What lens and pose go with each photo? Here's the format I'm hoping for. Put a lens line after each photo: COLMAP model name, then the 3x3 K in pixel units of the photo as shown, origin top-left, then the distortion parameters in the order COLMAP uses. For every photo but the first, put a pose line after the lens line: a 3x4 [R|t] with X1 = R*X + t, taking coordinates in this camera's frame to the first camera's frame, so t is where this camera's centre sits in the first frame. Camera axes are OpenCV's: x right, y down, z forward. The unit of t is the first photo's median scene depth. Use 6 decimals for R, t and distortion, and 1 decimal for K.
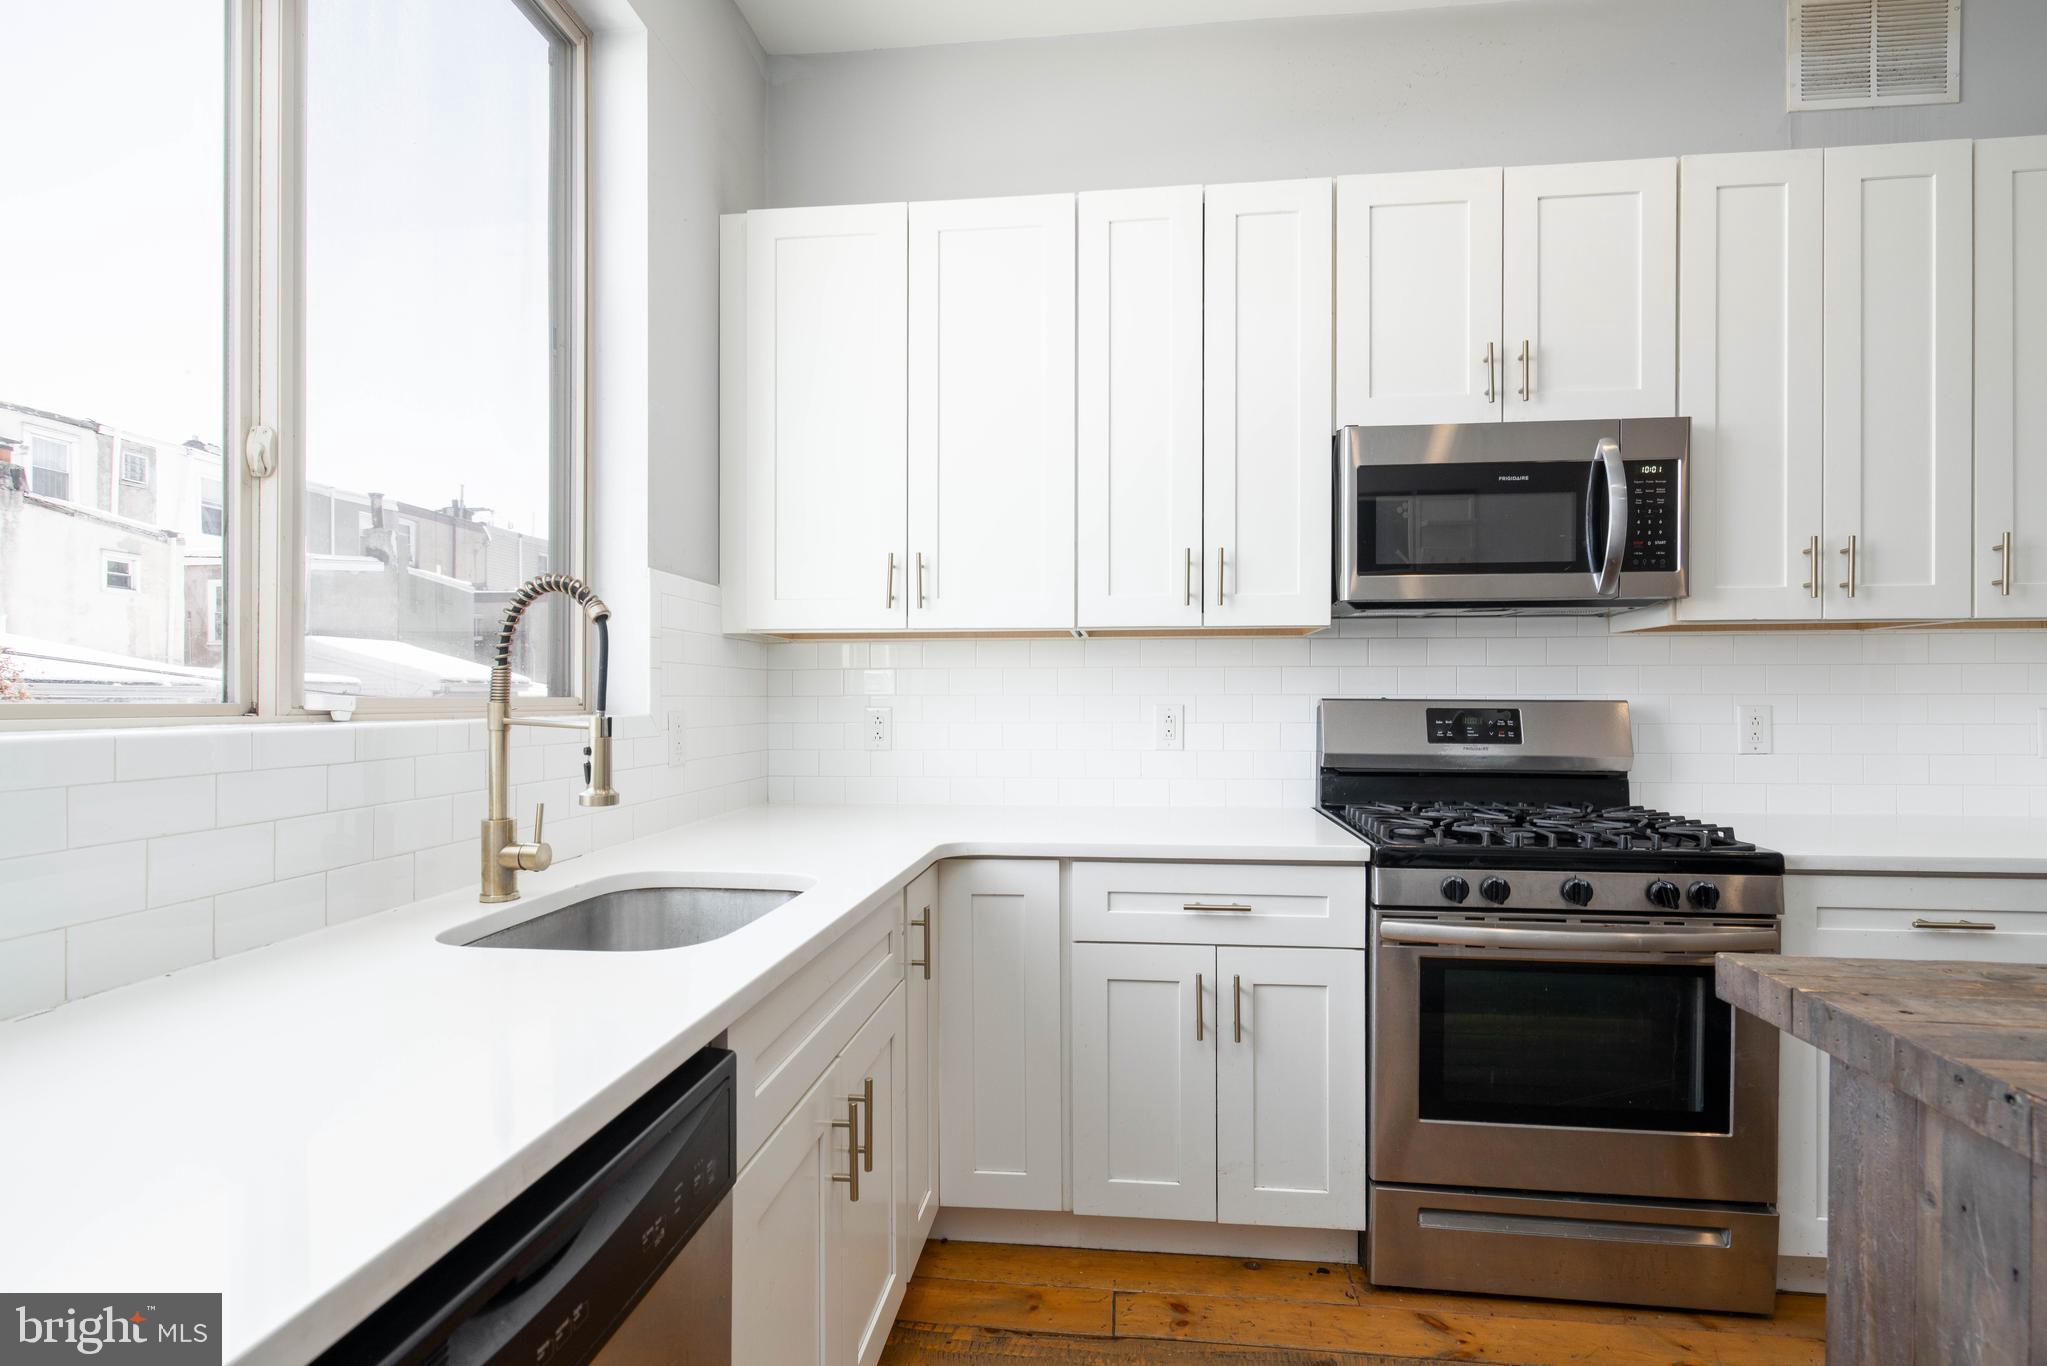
lens RADIAL K [[952.6, 0, 1020.5], [0, 952.6, 698.6], [0, 0, 1]] dist [-0.002559, 0.001840]
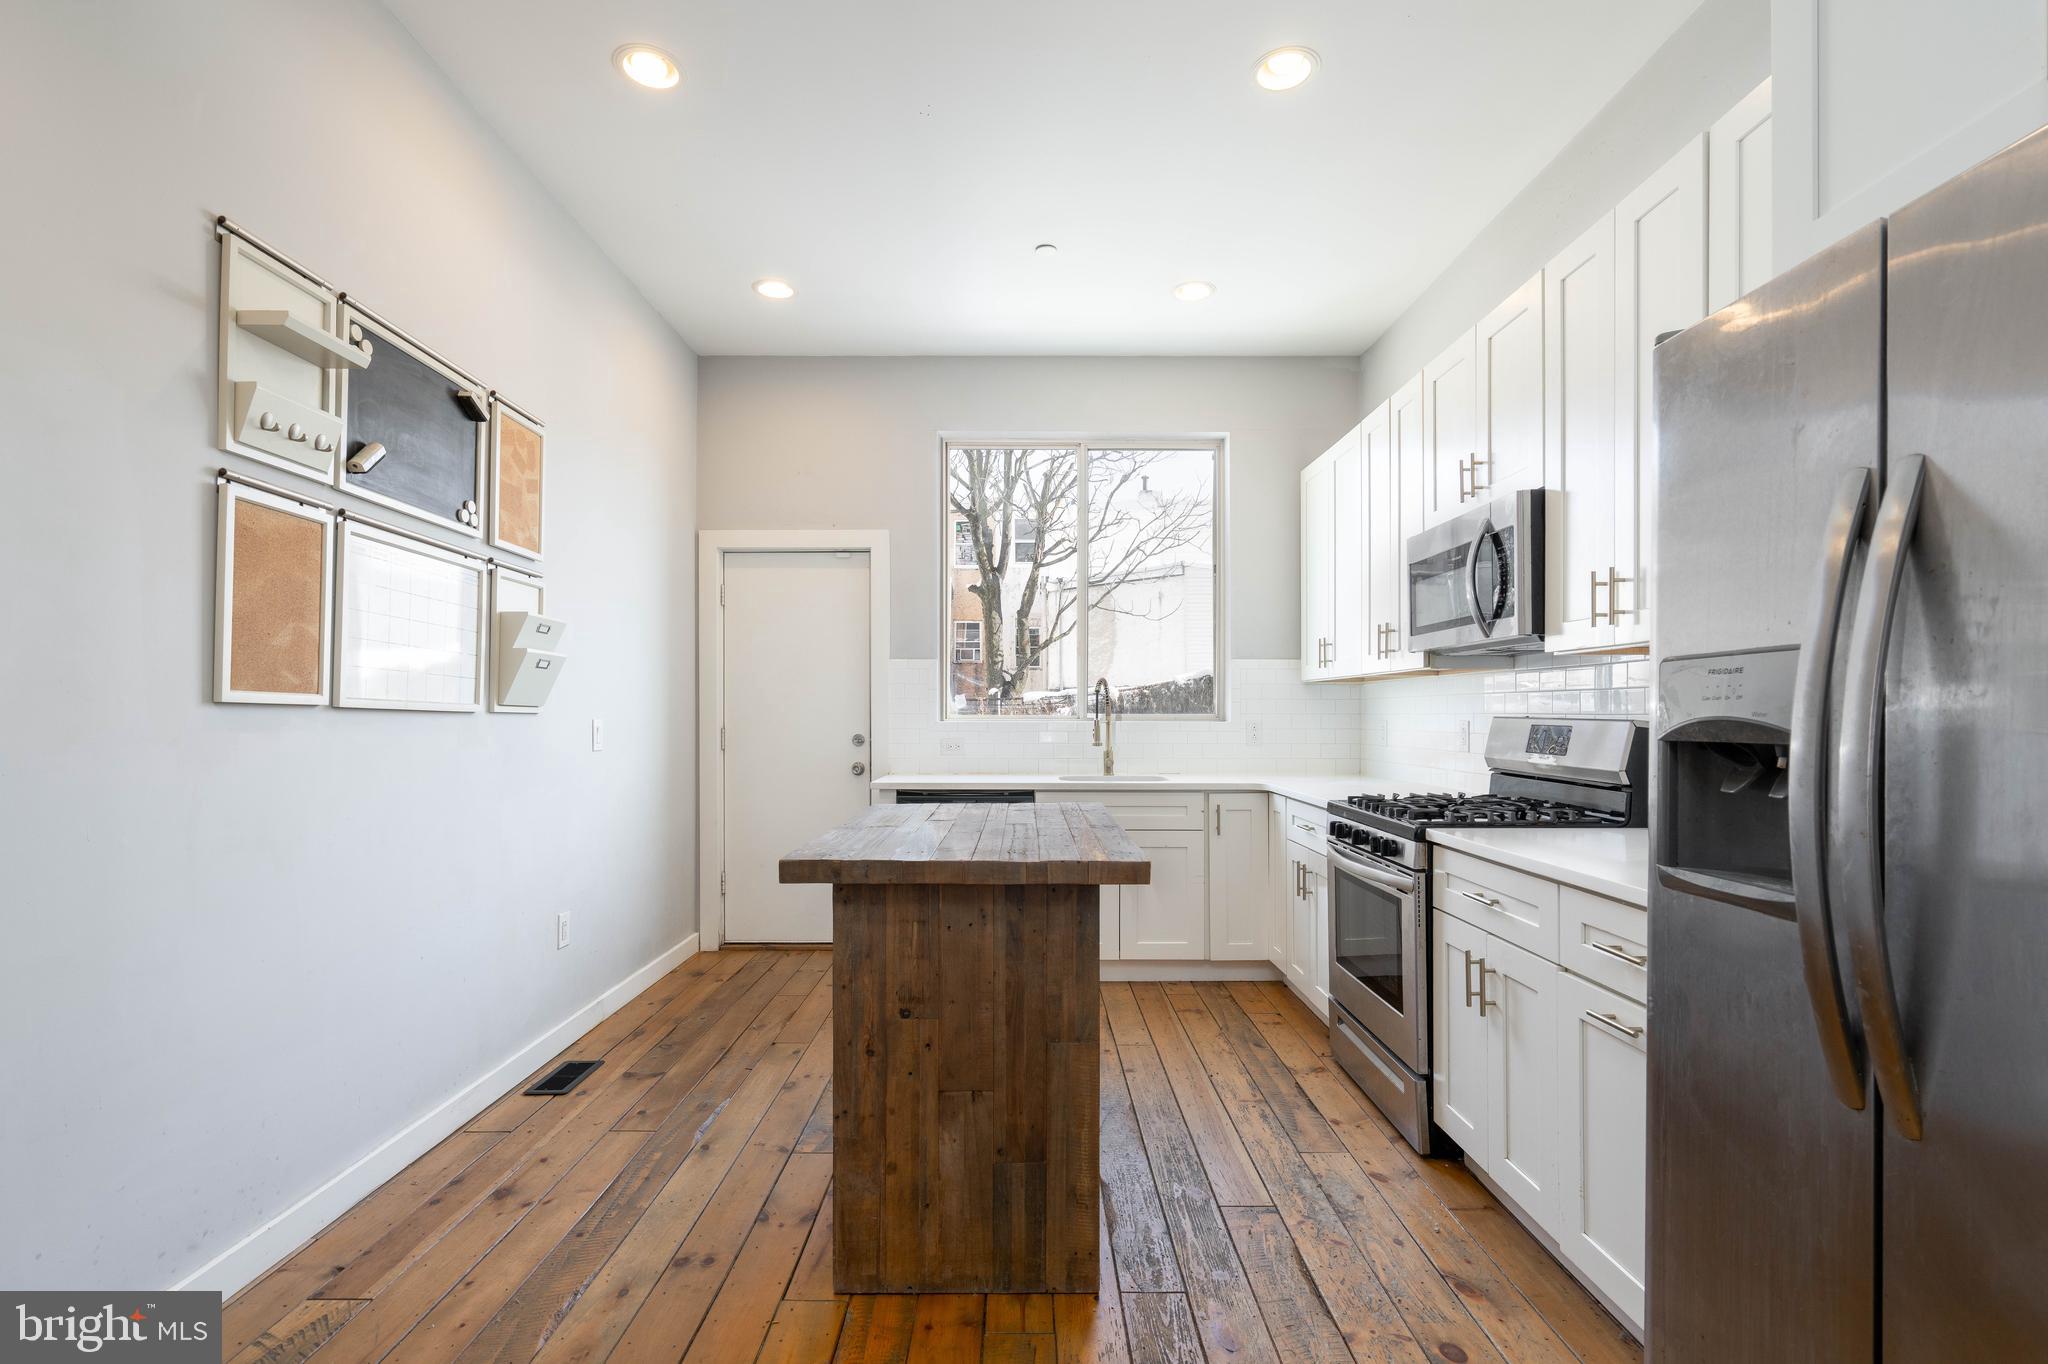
lens RADIAL K [[953.1, 0, 1031.0], [0, 953.1, 701.4], [0, 0, 1]] dist [-0.002559, 0.001840]
pose [[0.125240, -0.011215, -0.992063, 1.847001], [0.002568, 0.999936, -0.010980, -0.010275], [0.992123, -0.001173, 0.125261, 0.214982]]
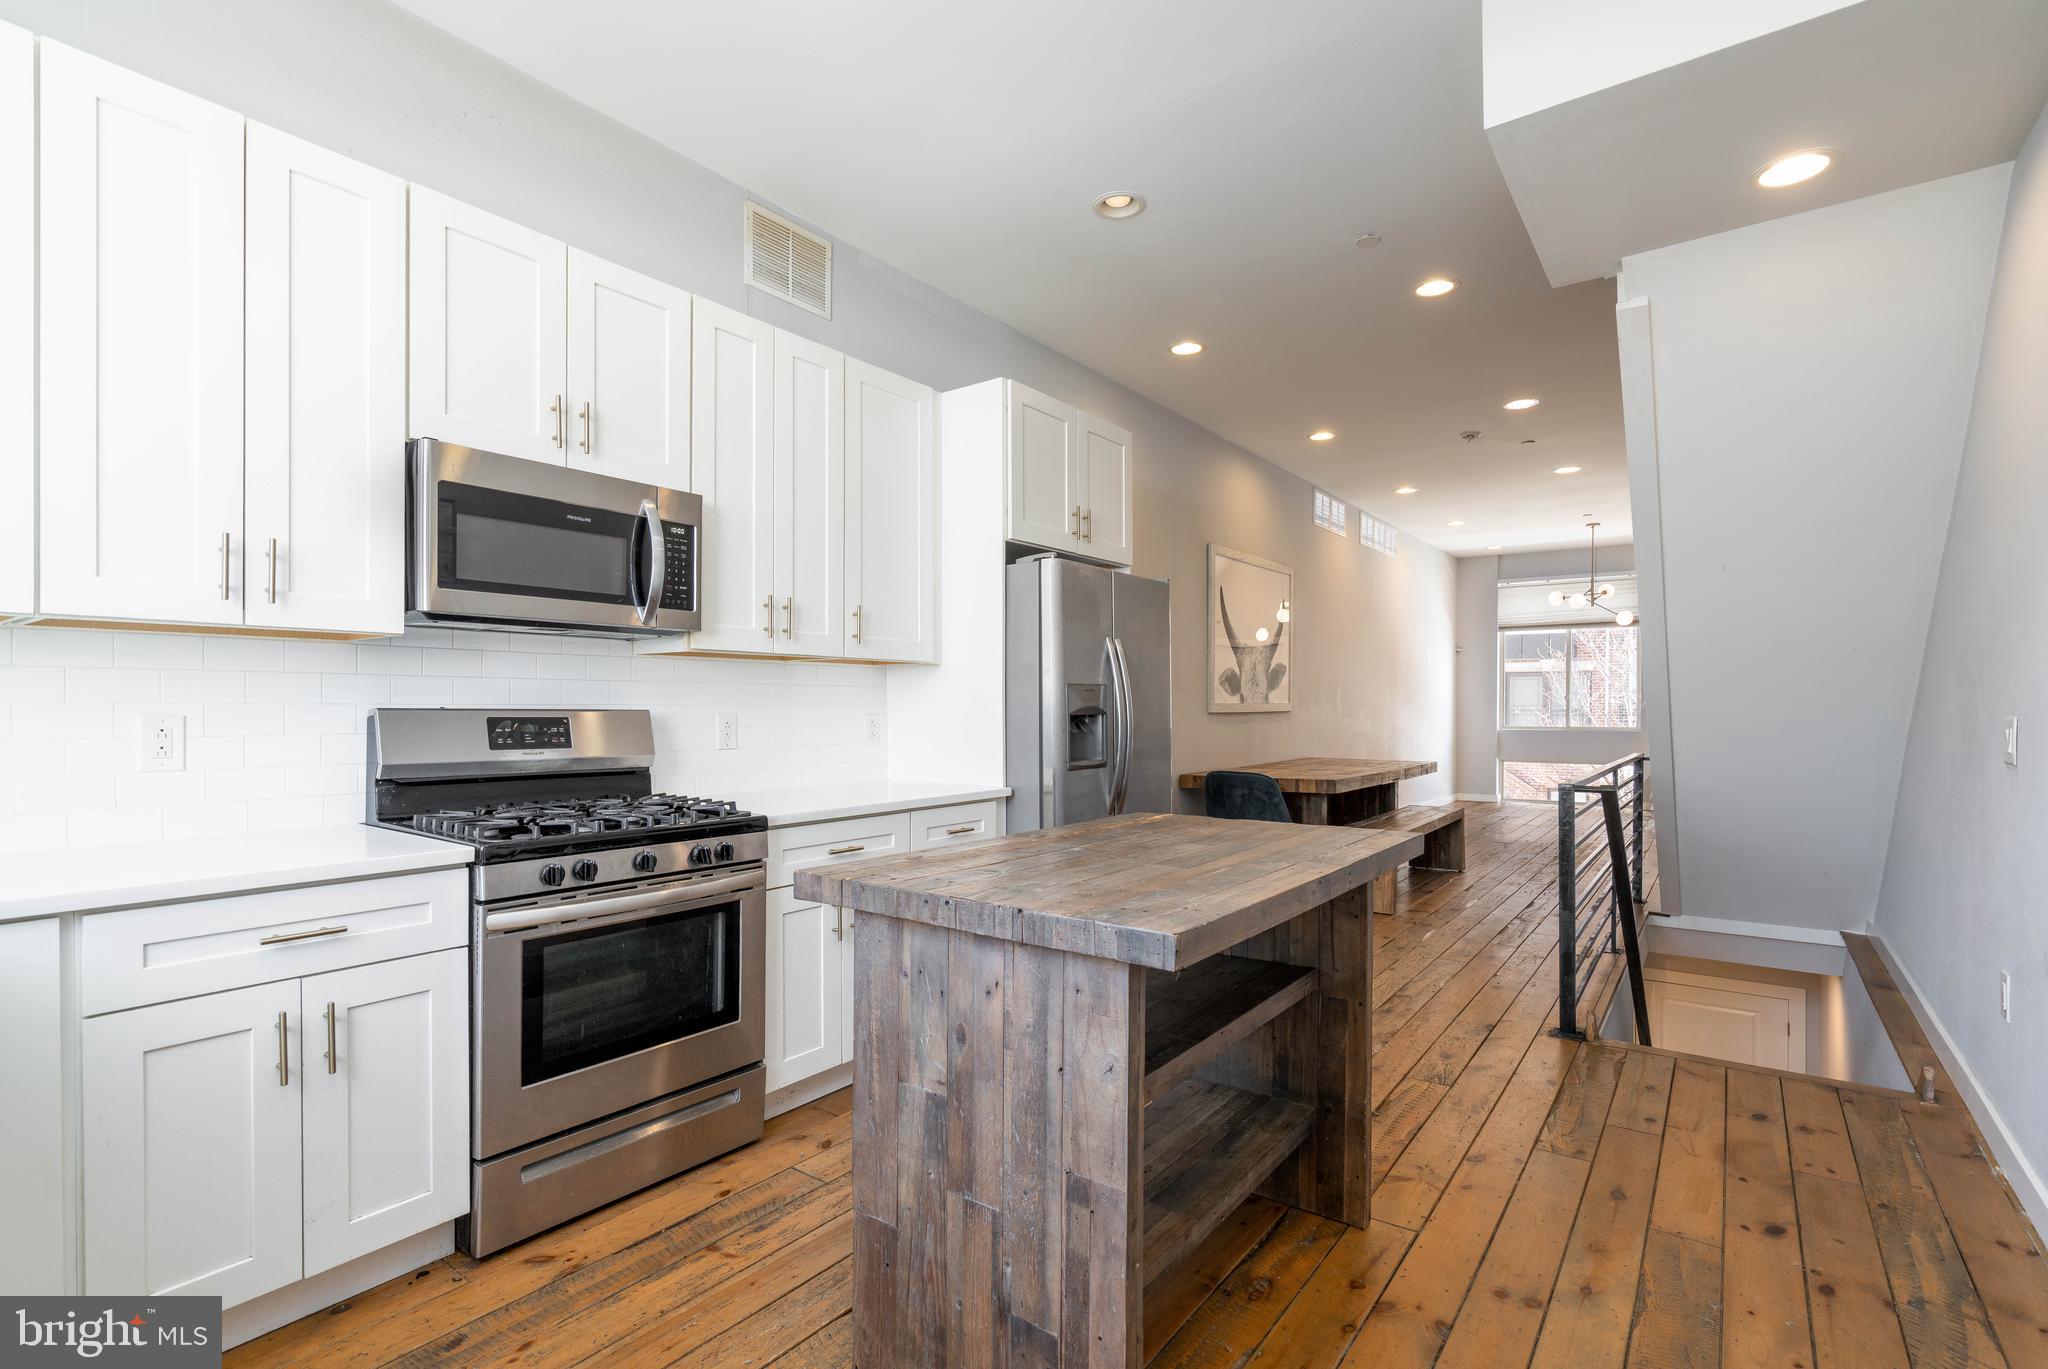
lens RADIAL K [[953.1, 0, 1036.9], [0, 953.1, 711.8], [0, 0, 1]] dist [-0.002559, 0.001840]
pose [[0.495952, -0.002629, 0.868346, -0.218474], [-0.000141, 0.999995, 0.003108, 0.000713], [-0.868350, -0.001664, 0.495950, -0.062626]]
